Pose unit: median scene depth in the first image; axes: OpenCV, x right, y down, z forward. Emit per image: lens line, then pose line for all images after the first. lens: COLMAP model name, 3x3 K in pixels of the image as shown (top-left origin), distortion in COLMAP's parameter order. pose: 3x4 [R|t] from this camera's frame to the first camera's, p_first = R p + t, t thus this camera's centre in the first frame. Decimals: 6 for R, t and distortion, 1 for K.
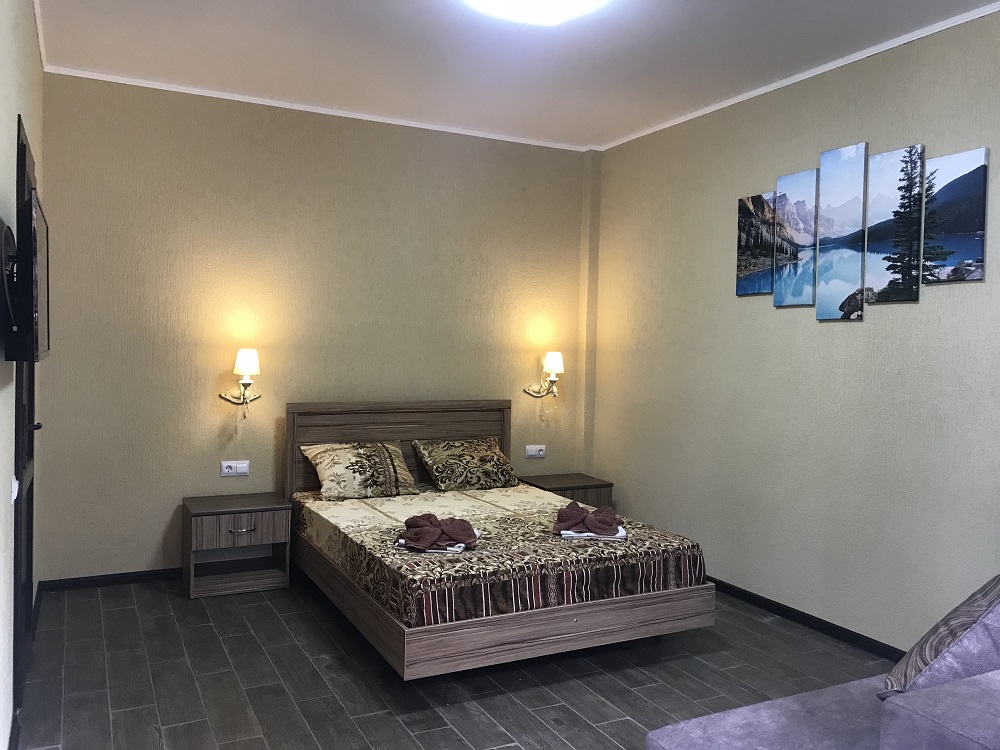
lens RADIAL K [[834.8, 0, 498.0], [0, 834.8, 377.1], [0, 0, 1]] dist [0.043262, -0.061666]
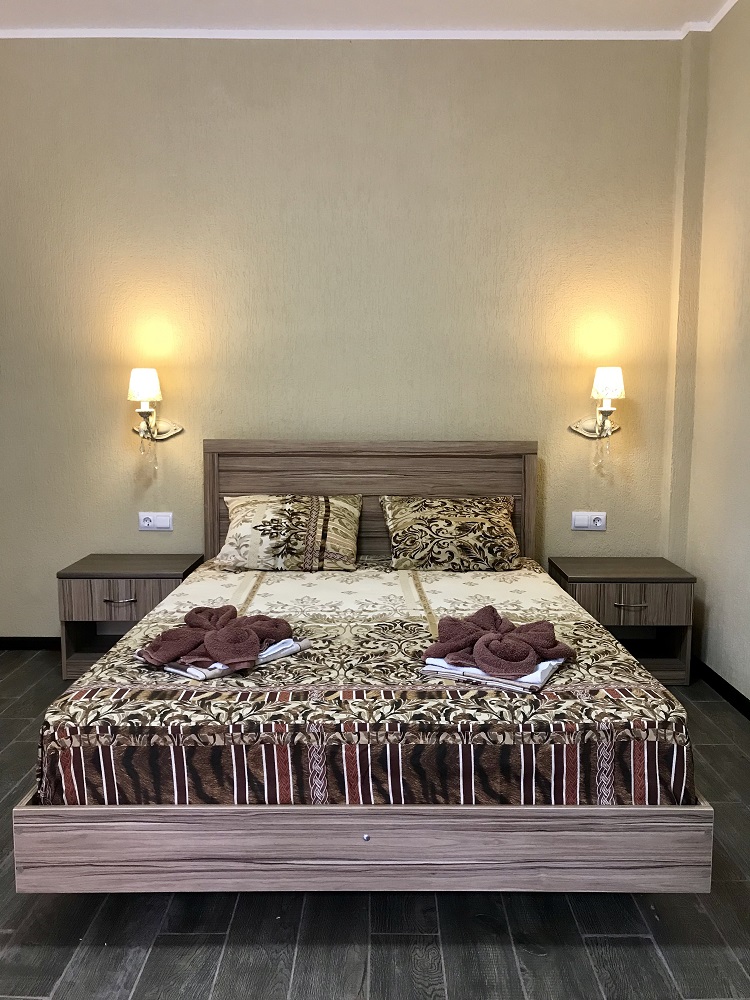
lens RADIAL K [[834.8, 0, 375.1], [0, 834.8, 499.0], [0, 0, 1]] dist [0.043262, -0.061666]
pose [[0.890357, 0.036890, -0.453765, 0.239687], [-0.005677, 0.997534, 0.069958, 0.031953], [0.455227, -0.059711, 0.888371, 0.403883]]
